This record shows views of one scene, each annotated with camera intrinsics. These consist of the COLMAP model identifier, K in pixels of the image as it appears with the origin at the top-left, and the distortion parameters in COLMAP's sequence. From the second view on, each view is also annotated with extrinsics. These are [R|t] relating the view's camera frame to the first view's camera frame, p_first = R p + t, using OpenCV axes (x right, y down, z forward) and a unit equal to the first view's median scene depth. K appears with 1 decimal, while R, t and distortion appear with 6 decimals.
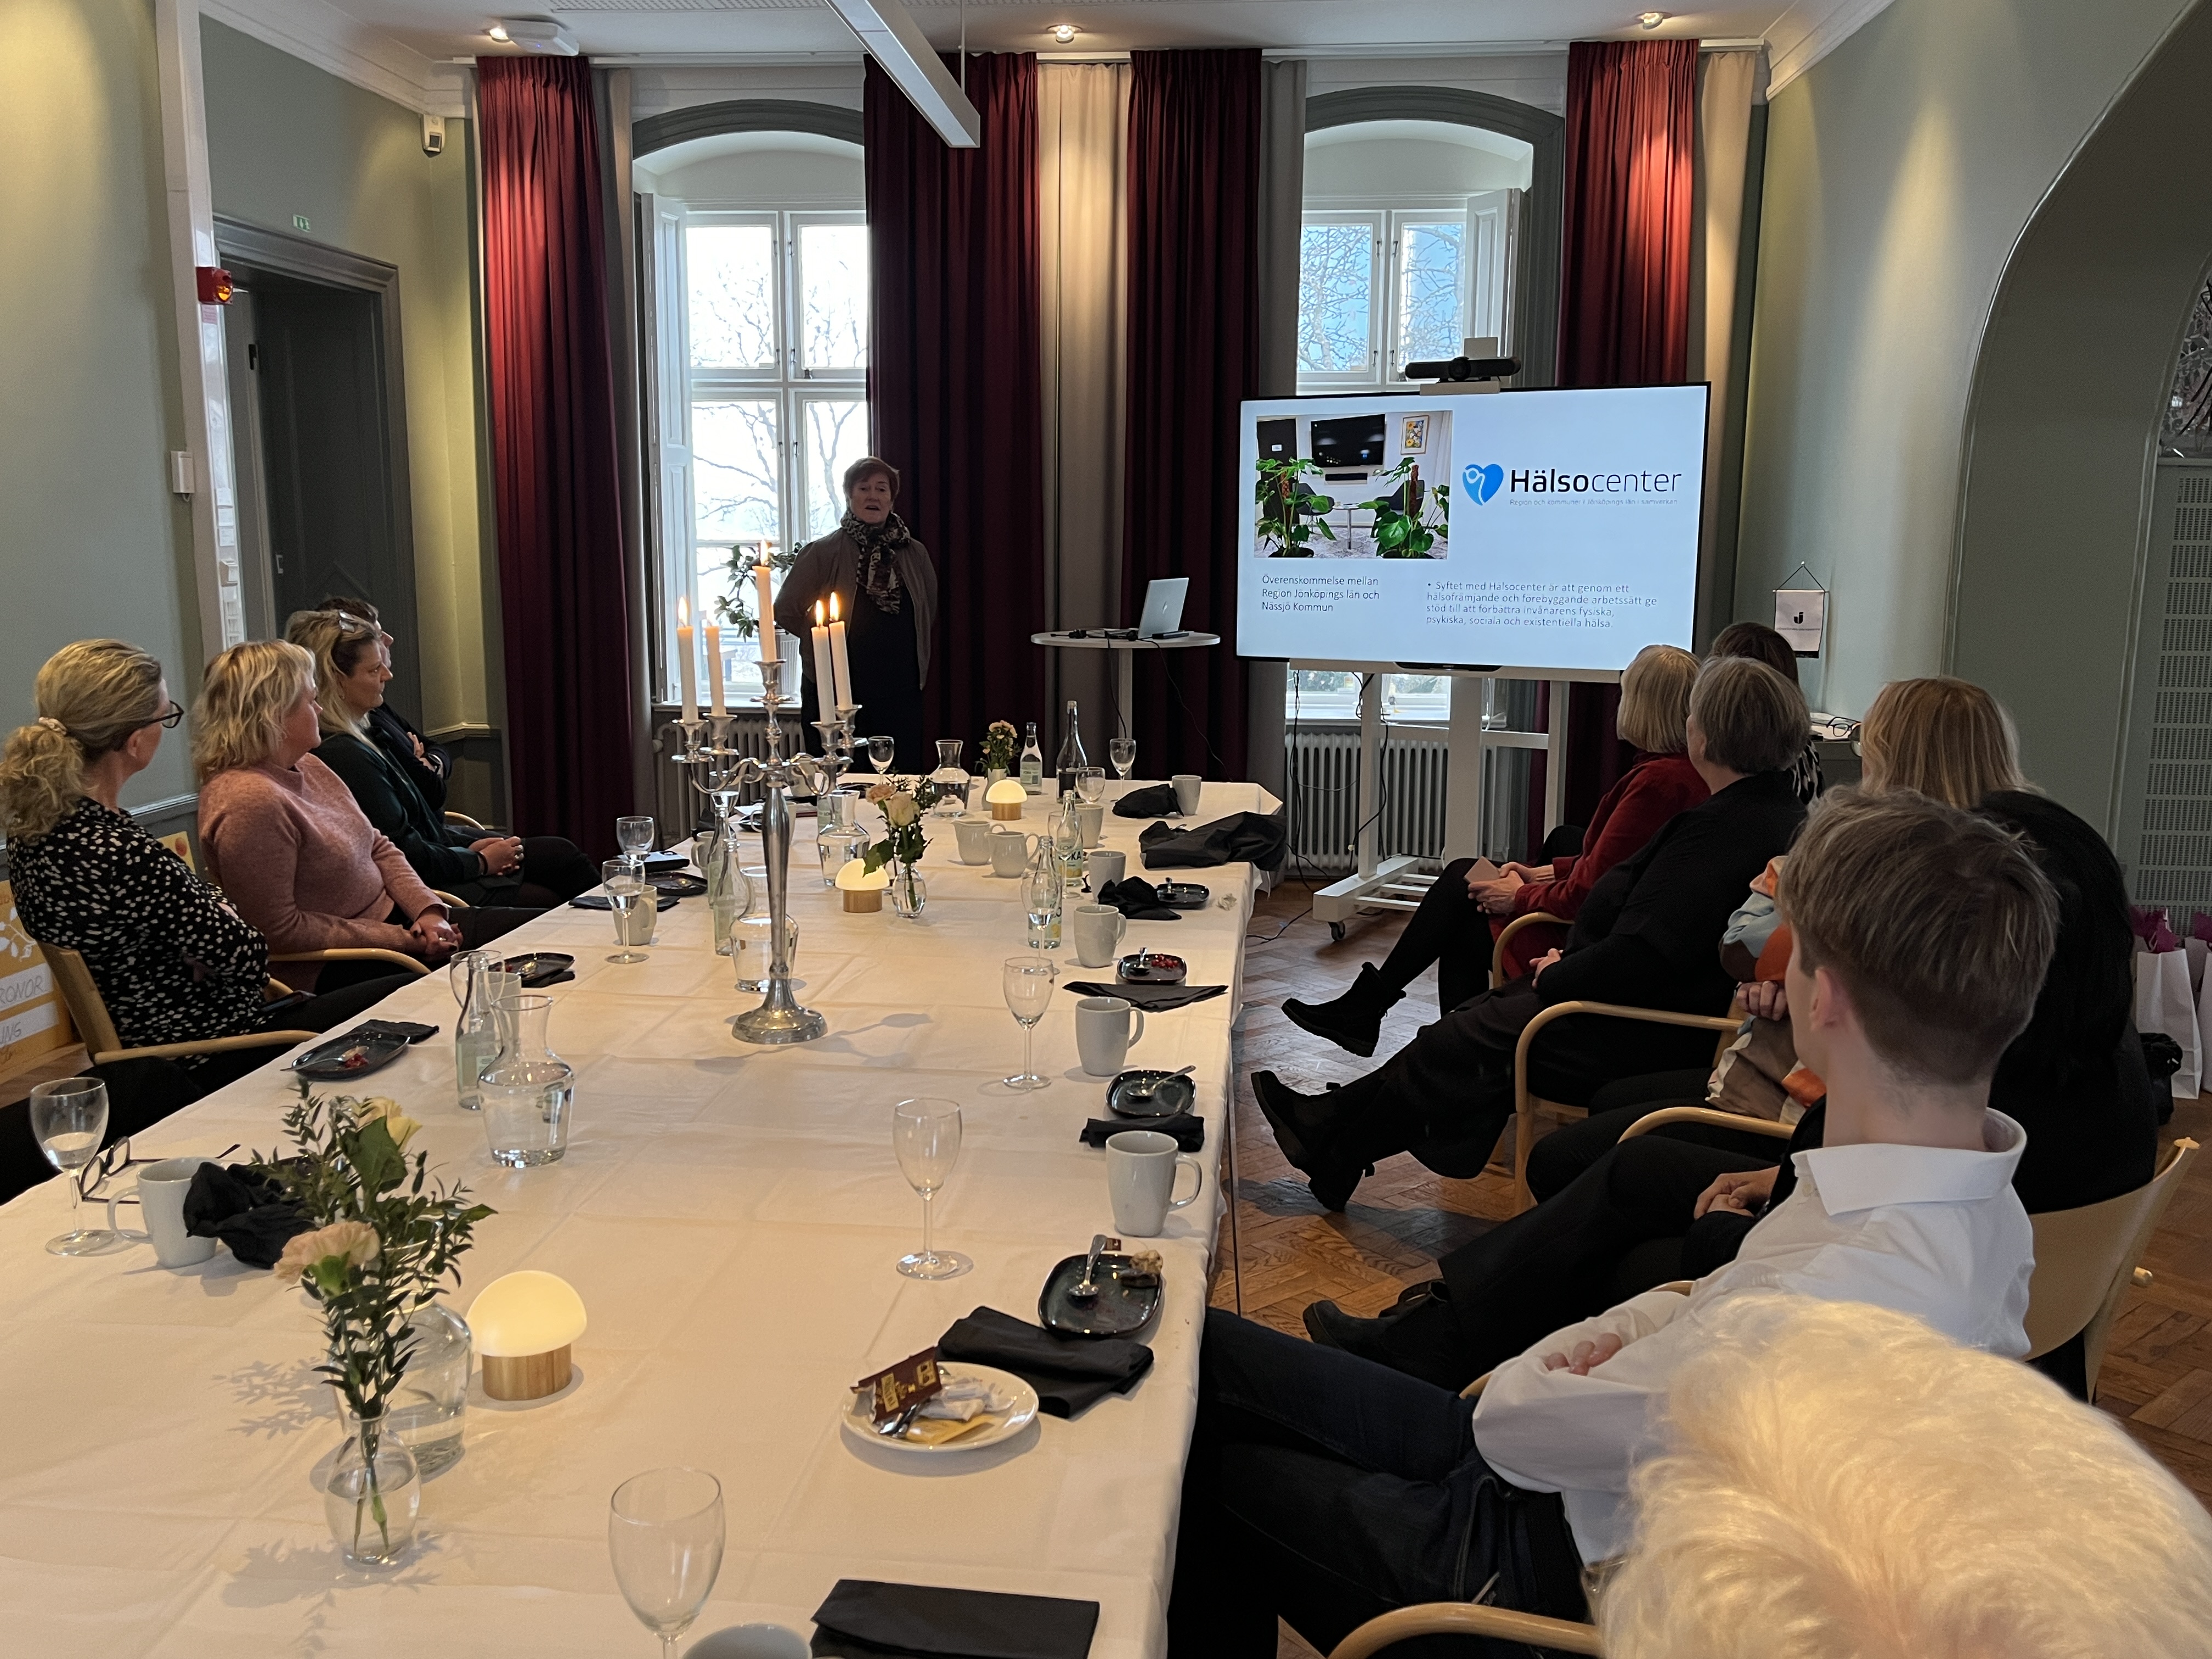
lens RADIAL K [[1878.4, 0, 1105.8], [0, 1878.4, 830.6], [0, 0, 1]] dist [0.032337, 0.017993]
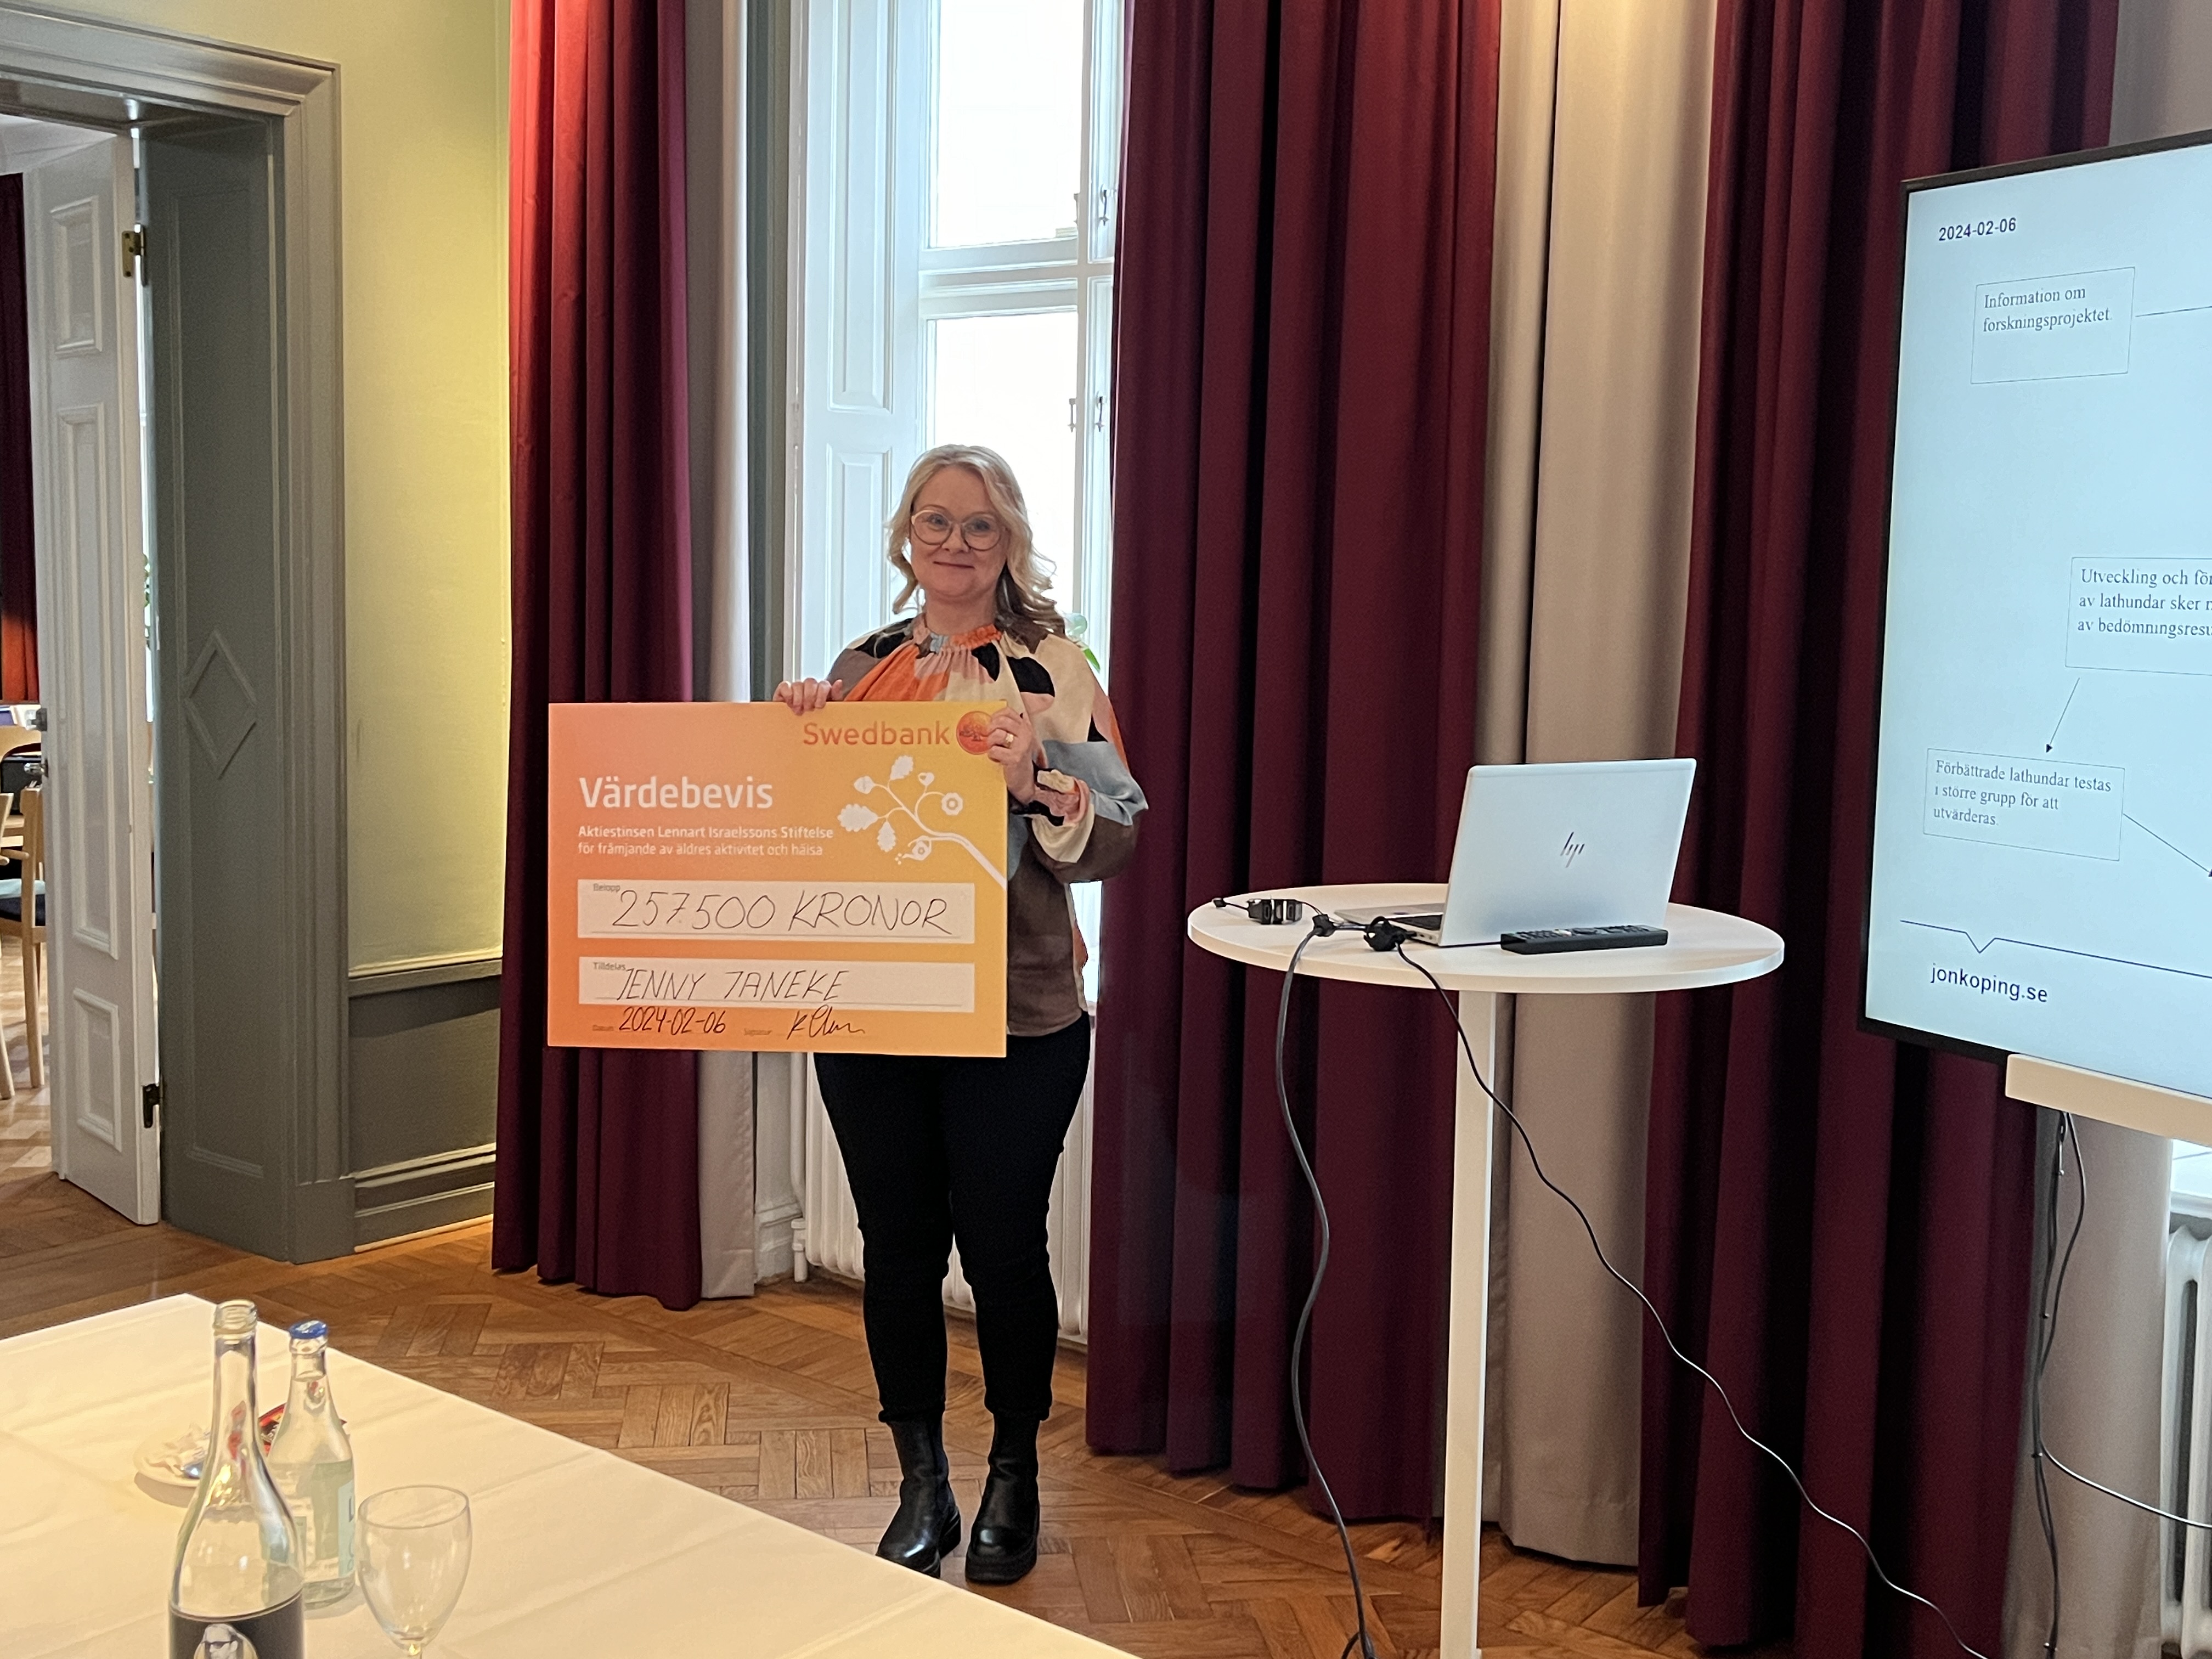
lens RADIAL K [[2422.2, 0, 1098.8], [0, 2422.2, 816.5], [0, 0, 1]] dist [0.038553, 0.000000]
pose [[0.840188, 0.070134, -0.537740, 0.168385], [-0.103330, 0.994139, -0.031789, -0.096139], [0.532359, 0.082273, 0.842511, 0.568815]]
